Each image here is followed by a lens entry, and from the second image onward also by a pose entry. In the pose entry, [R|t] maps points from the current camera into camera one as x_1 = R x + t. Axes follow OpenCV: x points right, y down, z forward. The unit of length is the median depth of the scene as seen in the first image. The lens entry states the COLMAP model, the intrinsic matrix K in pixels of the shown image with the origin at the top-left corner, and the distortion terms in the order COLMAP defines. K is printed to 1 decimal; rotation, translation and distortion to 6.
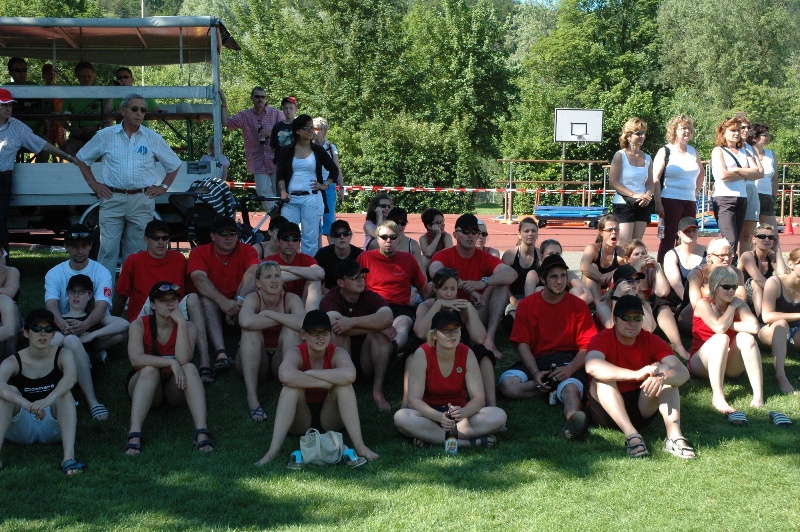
lens RADIAL K [[1198.3, 0, 400.0], [0, 1198.3, 266.0], [0, 0, 1]] dist [-0.220208, -0.043443]
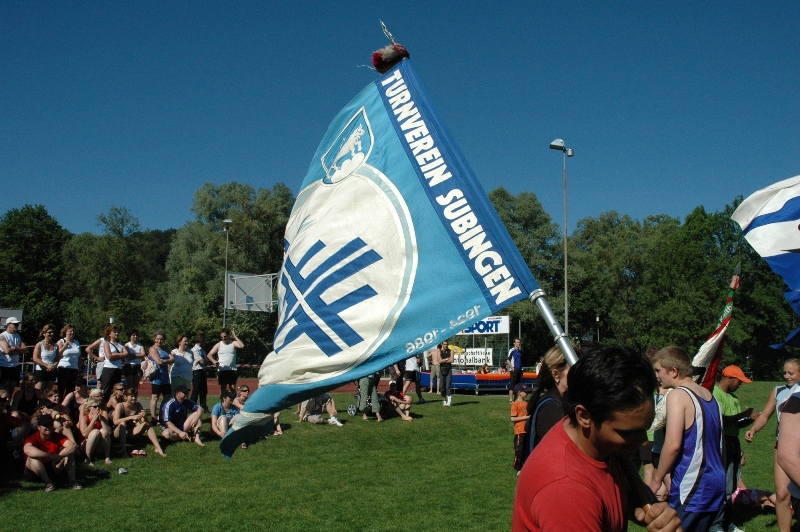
lens RADIAL K [[828.1, 0, 400.0], [0, 828.1, 266.0], [0, 0, 1]] dist [0.001718, -0.000839]
pose [[0.822151, 0.056974, 0.566411, -0.043943], [0.042419, 0.986082, -0.160759, 0.009486], [-0.567686, 0.156195, 0.808292, -0.188131]]
